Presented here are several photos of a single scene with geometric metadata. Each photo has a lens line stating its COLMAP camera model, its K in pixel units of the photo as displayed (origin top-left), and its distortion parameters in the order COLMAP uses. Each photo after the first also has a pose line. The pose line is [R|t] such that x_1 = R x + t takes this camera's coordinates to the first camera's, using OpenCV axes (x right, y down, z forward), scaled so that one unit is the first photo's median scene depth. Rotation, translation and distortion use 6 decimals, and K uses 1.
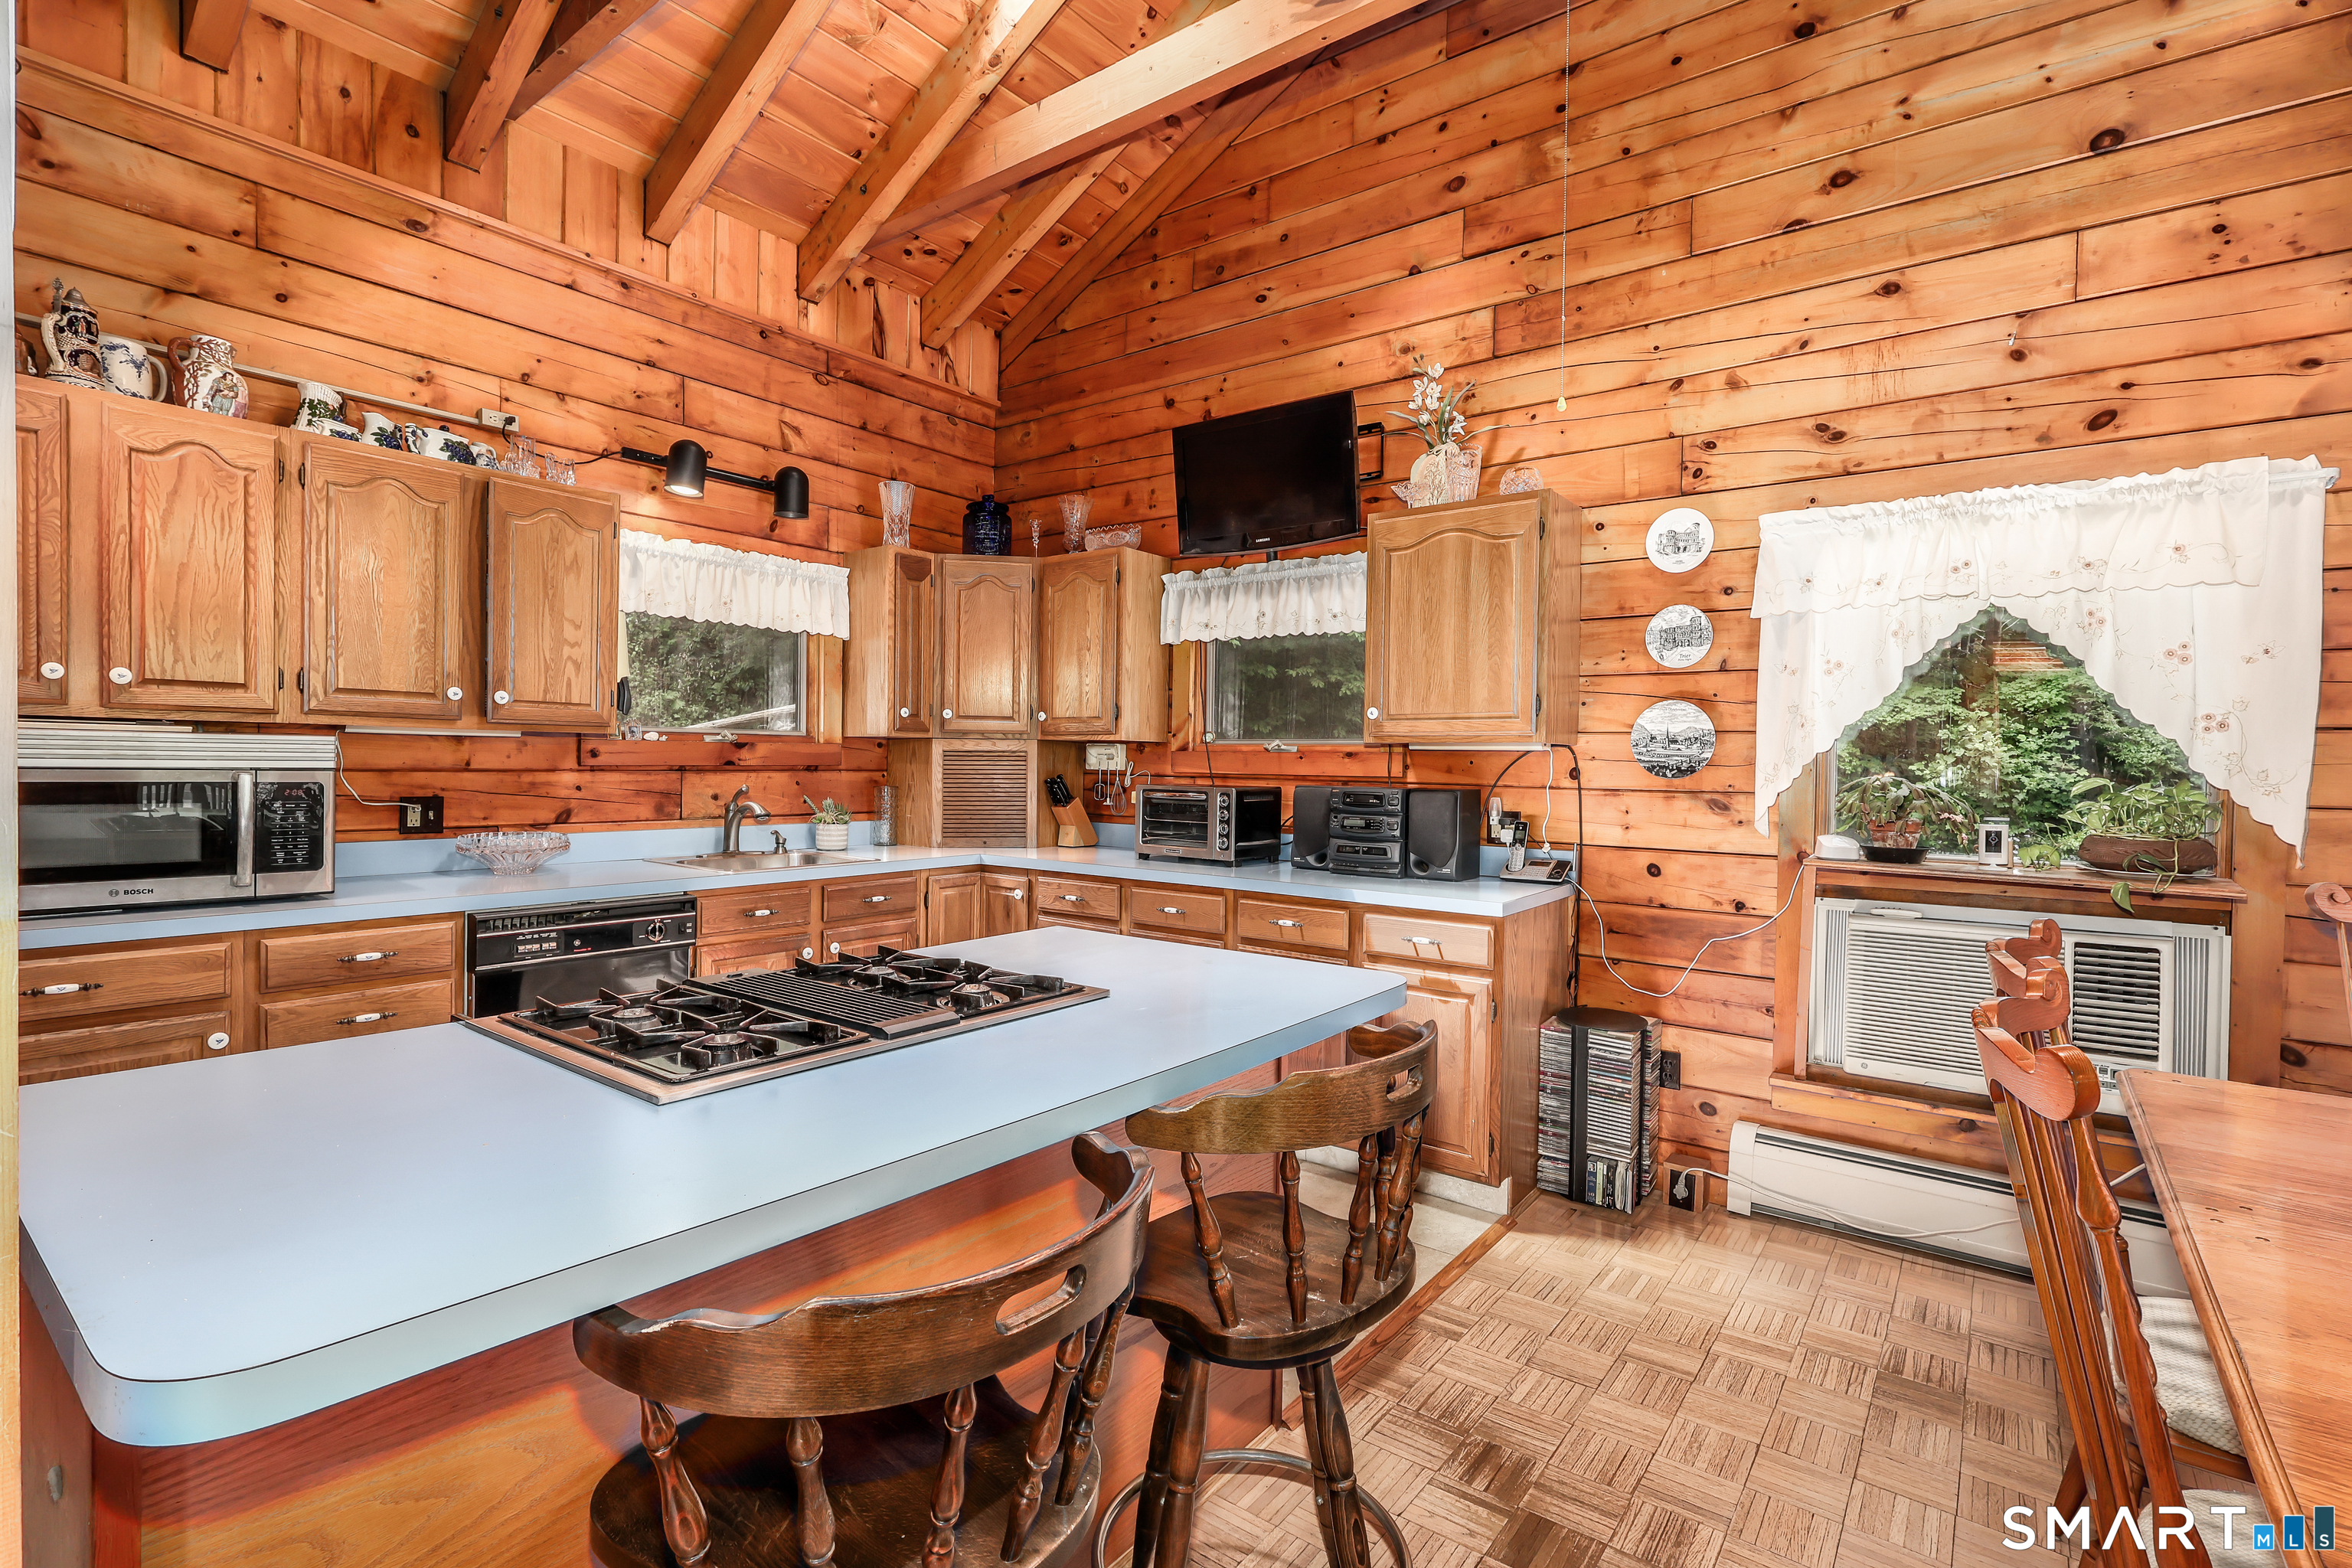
lens RADIAL K [[1092.7, 0, 1169.6], [0, 1092.7, 784.2], [0, 0, 1]] dist [0.002566, -0.000538]
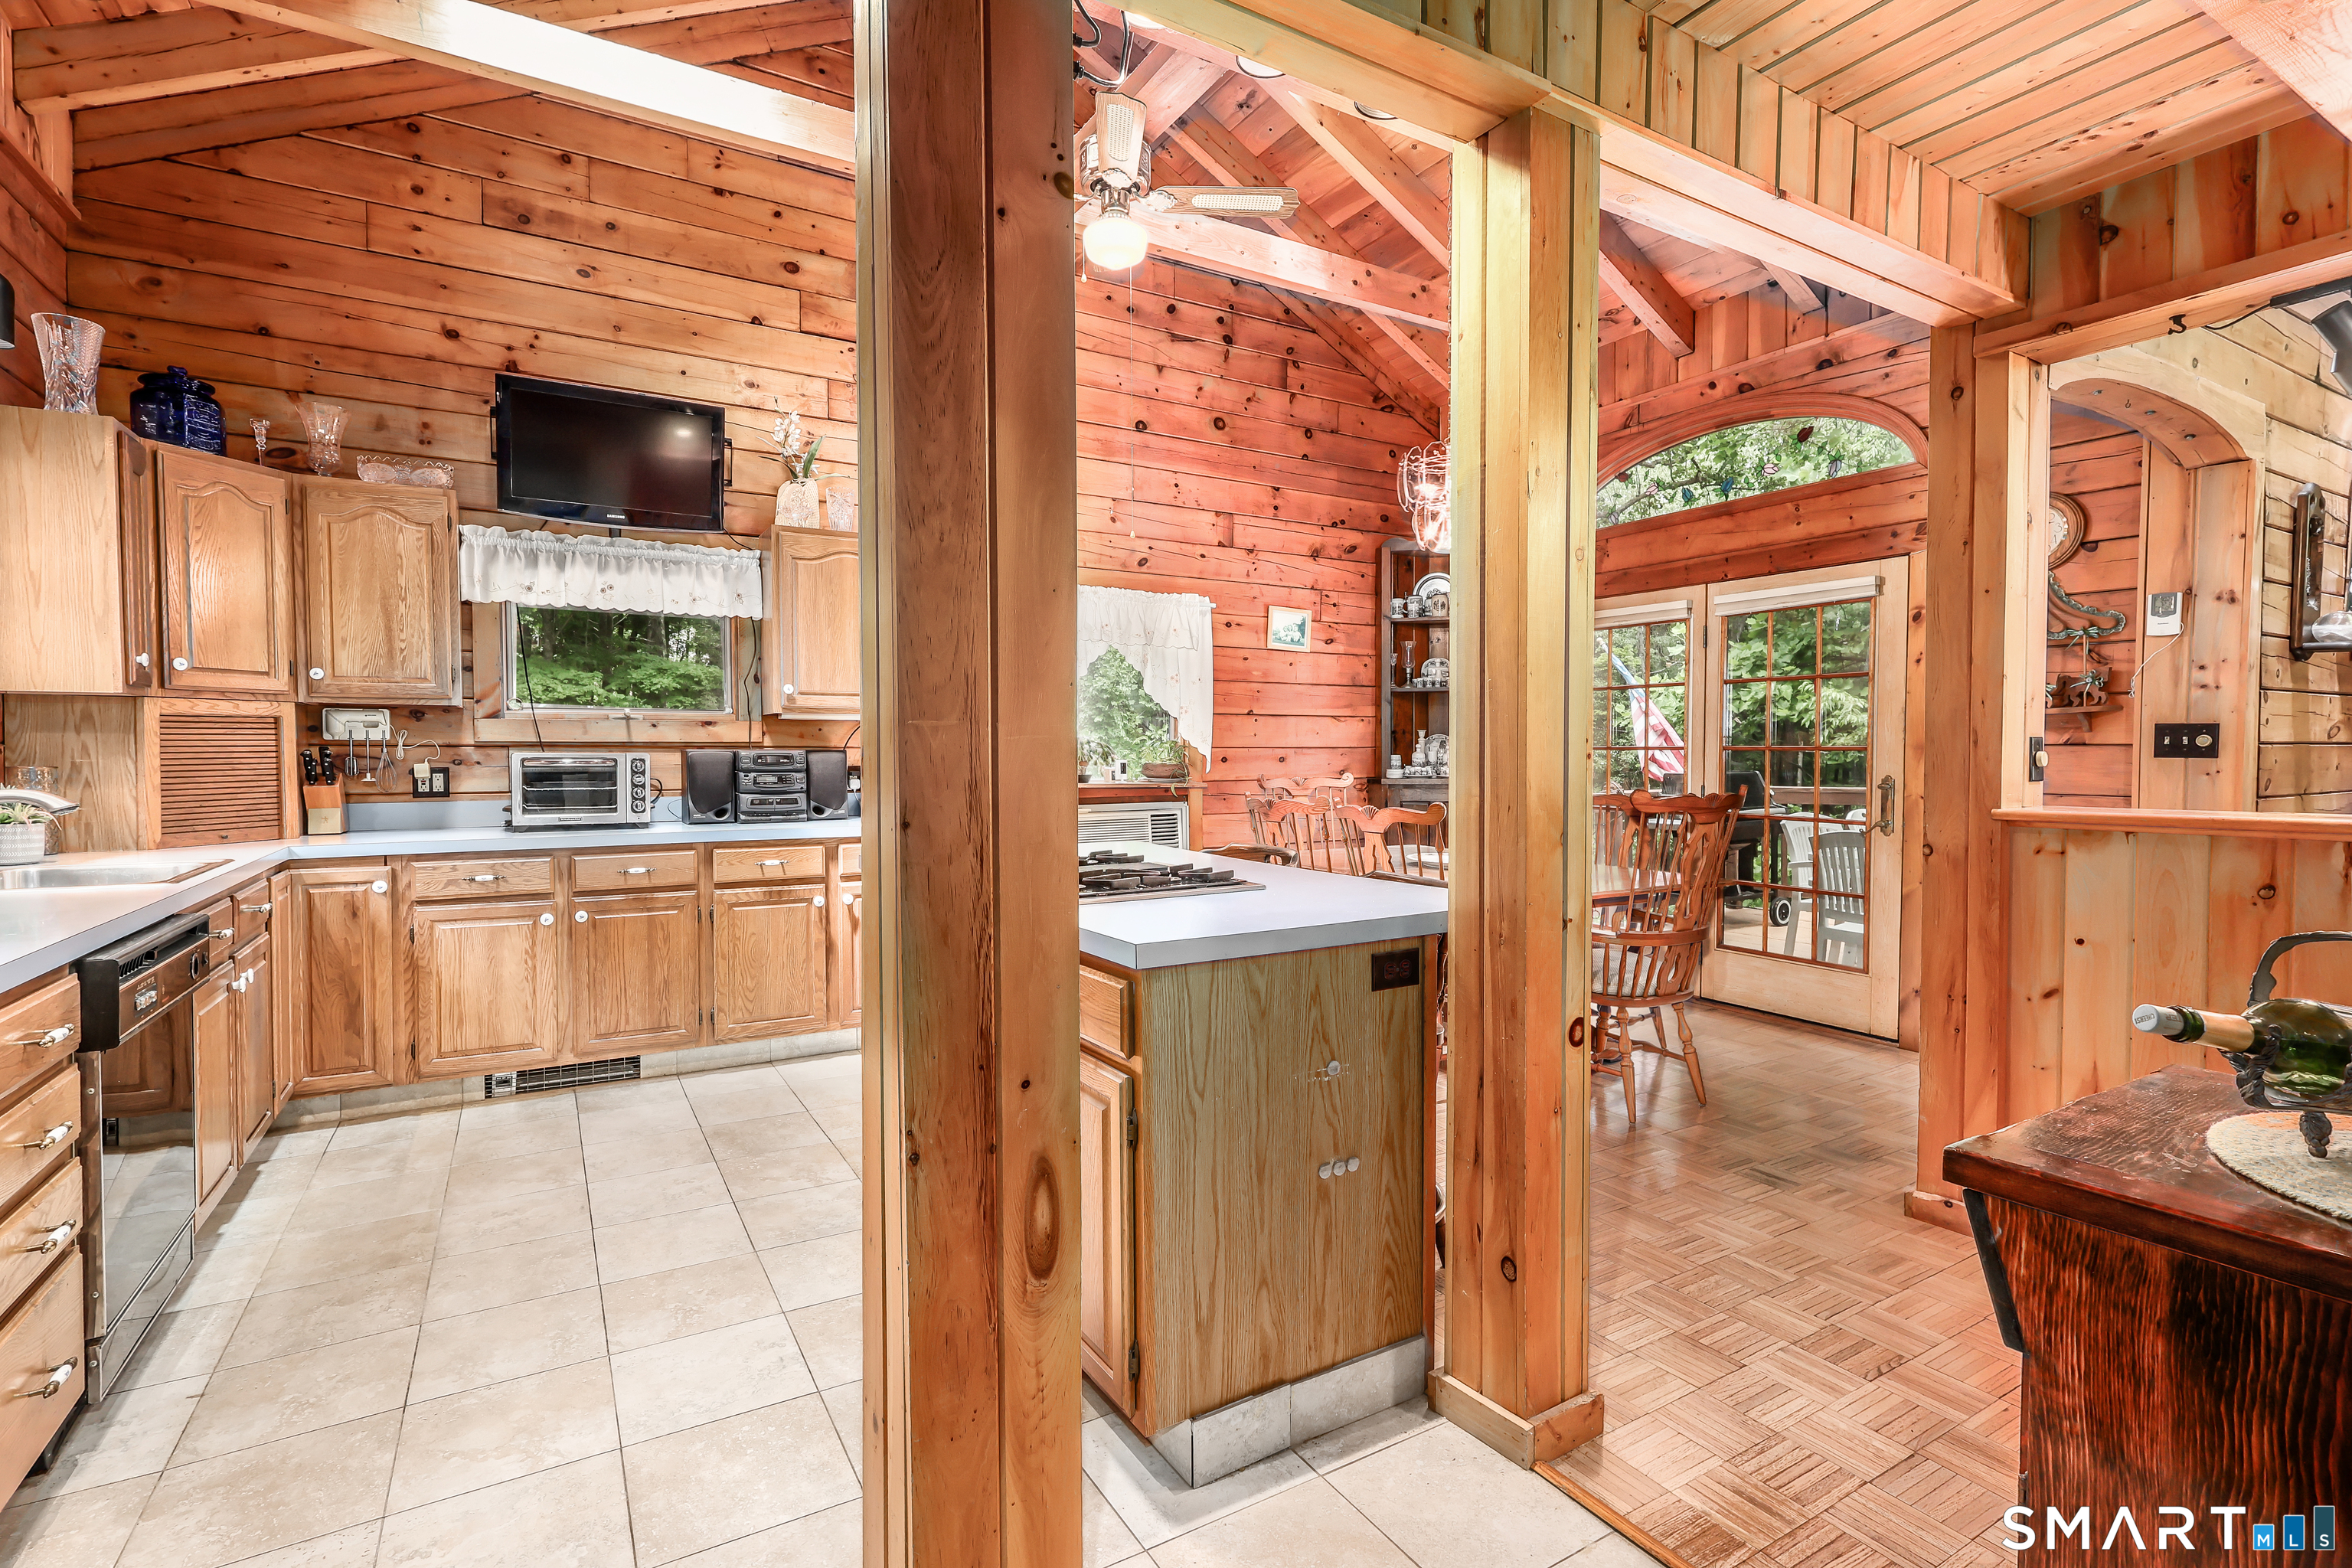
lens RADIAL K [[1092.7, 0, 1178.1], [0, 1092.7, 784.2], [0, 0, 1]] dist [0.002566, -0.000538]
pose [[0.368252, -0.044708, 0.928650, -0.876788], [0.026366, 0.998944, 0.037637, 0.008039], [-0.929352, 0.010625, 0.369042, 0.151991]]
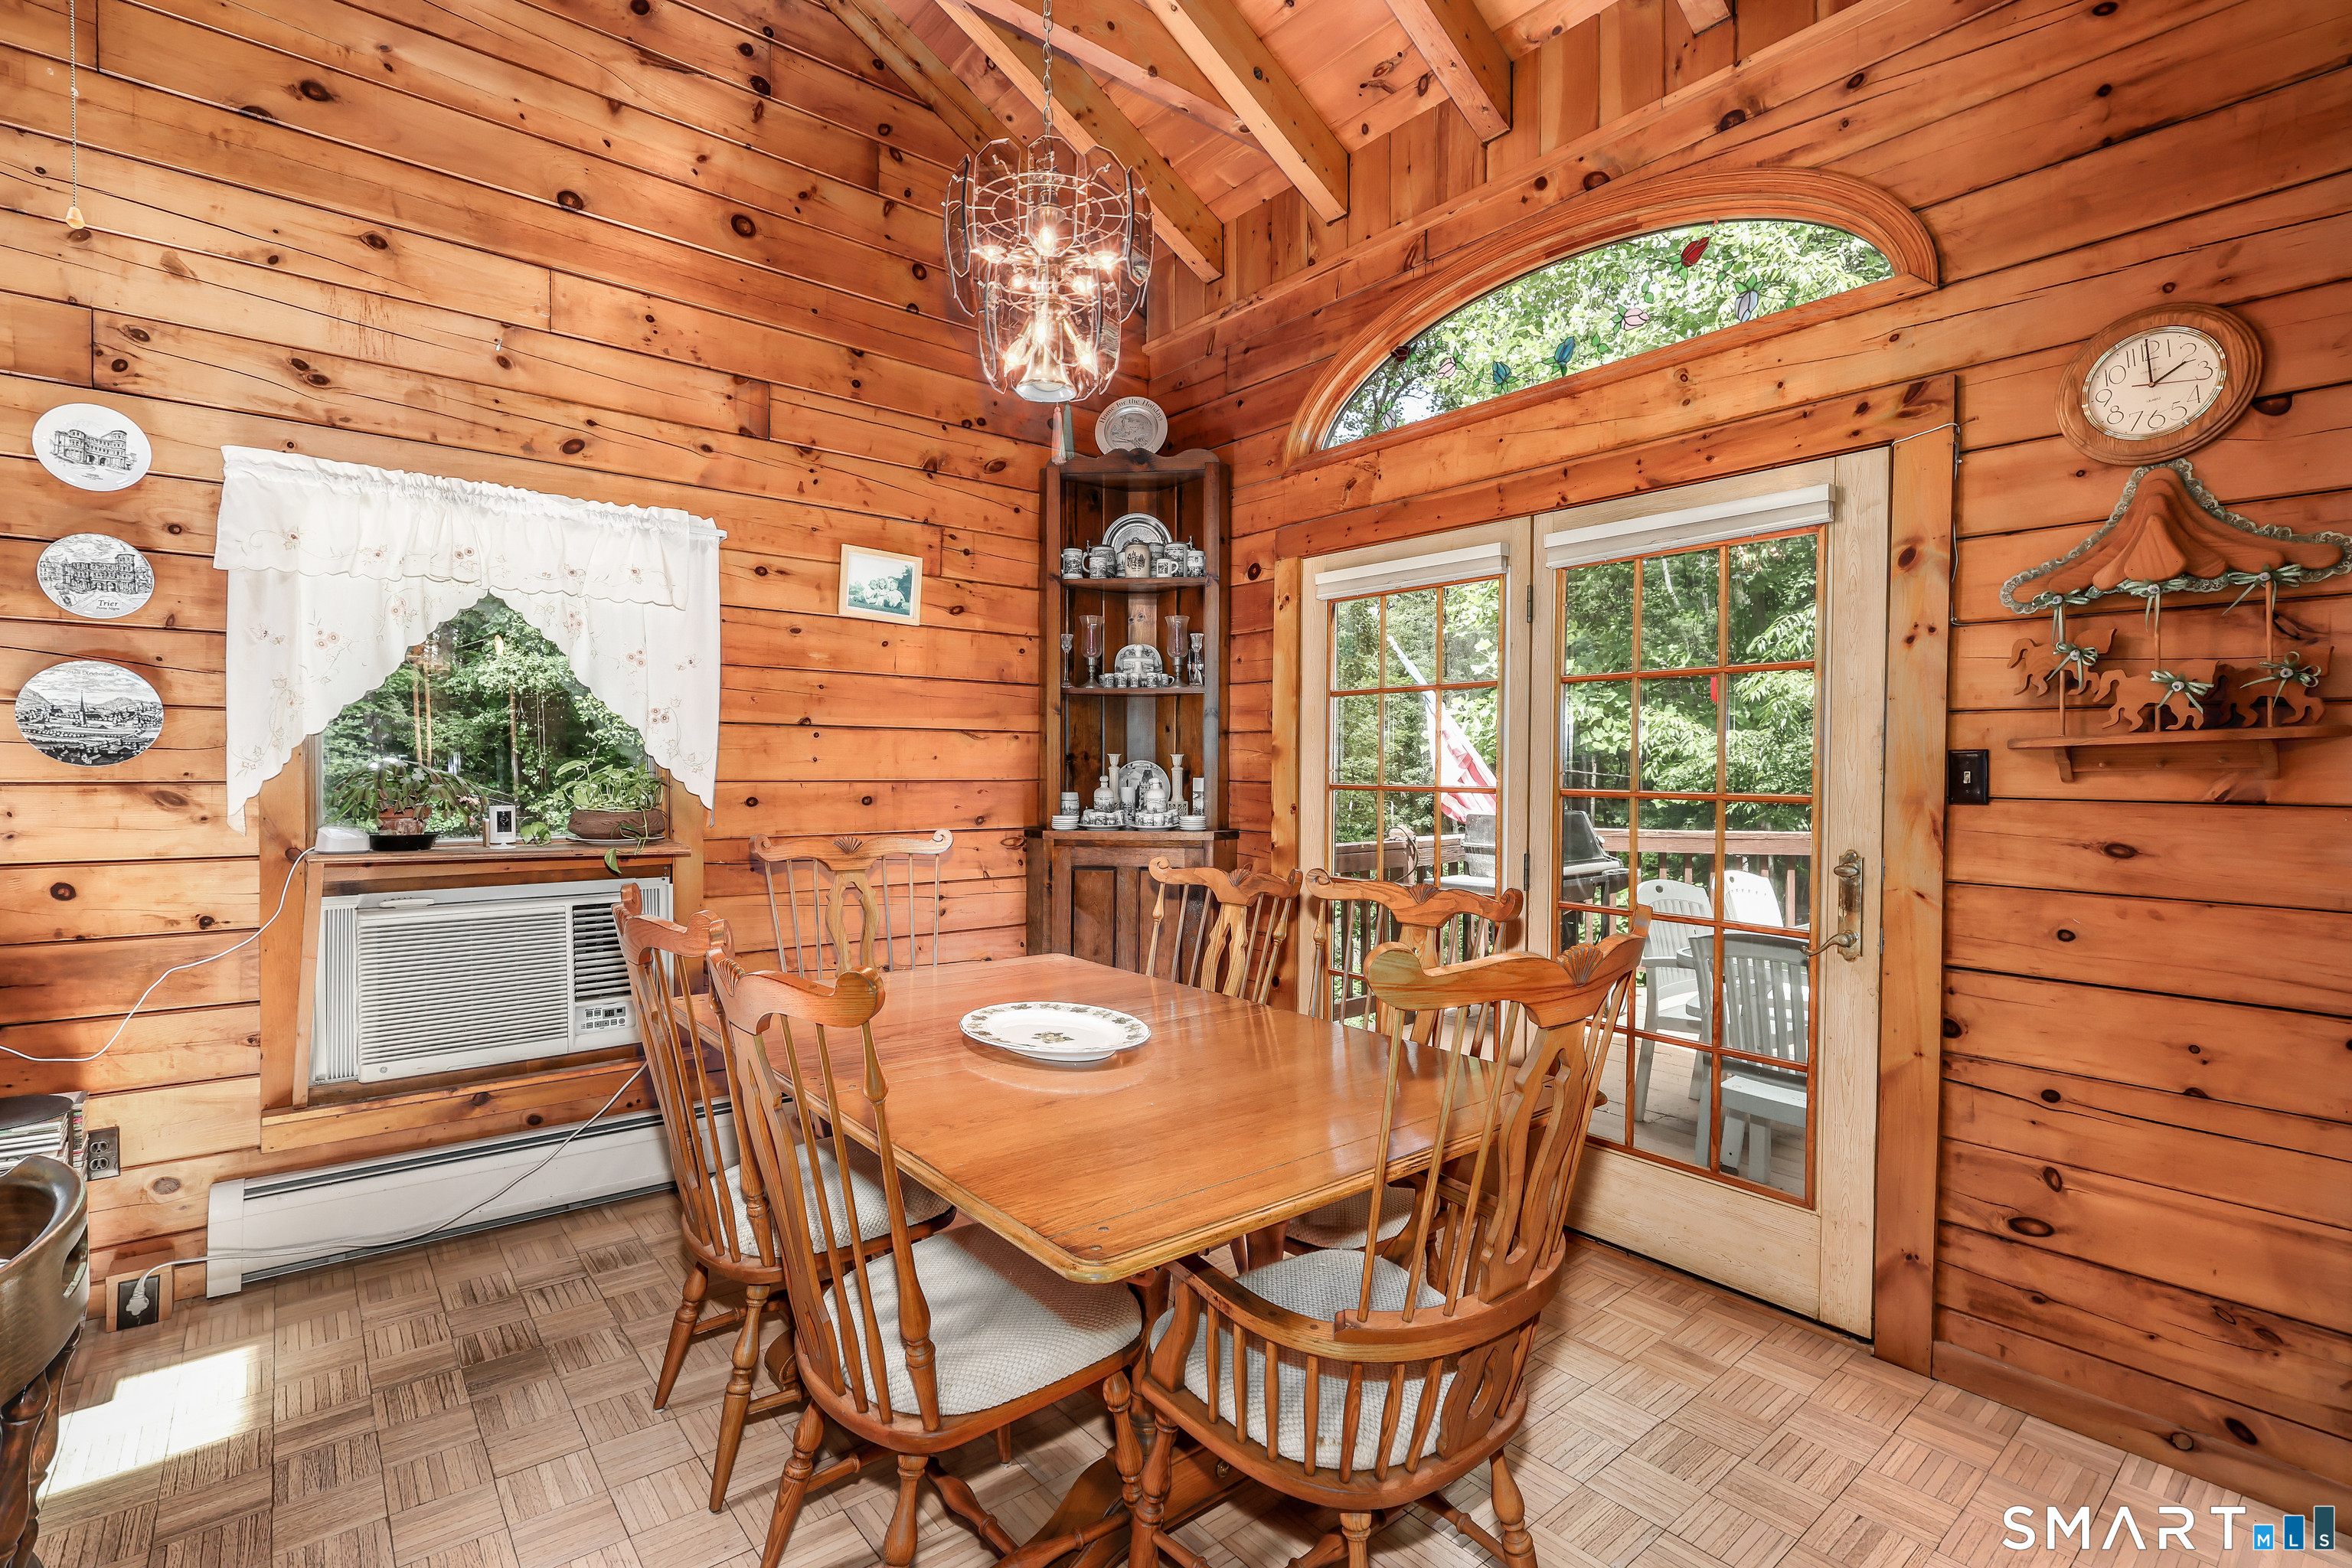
lens RADIAL K [[1092.7, 0, 1175.5], [0, 1092.7, 782.9], [0, 0, 1]] dist [0.002566, -0.000538]
pose [[0.221546, -0.027211, 0.974770, -0.107990], [0.016494, 0.999572, 0.024155, 0.000523], [-0.975010, 0.010727, 0.221900, 0.115478]]
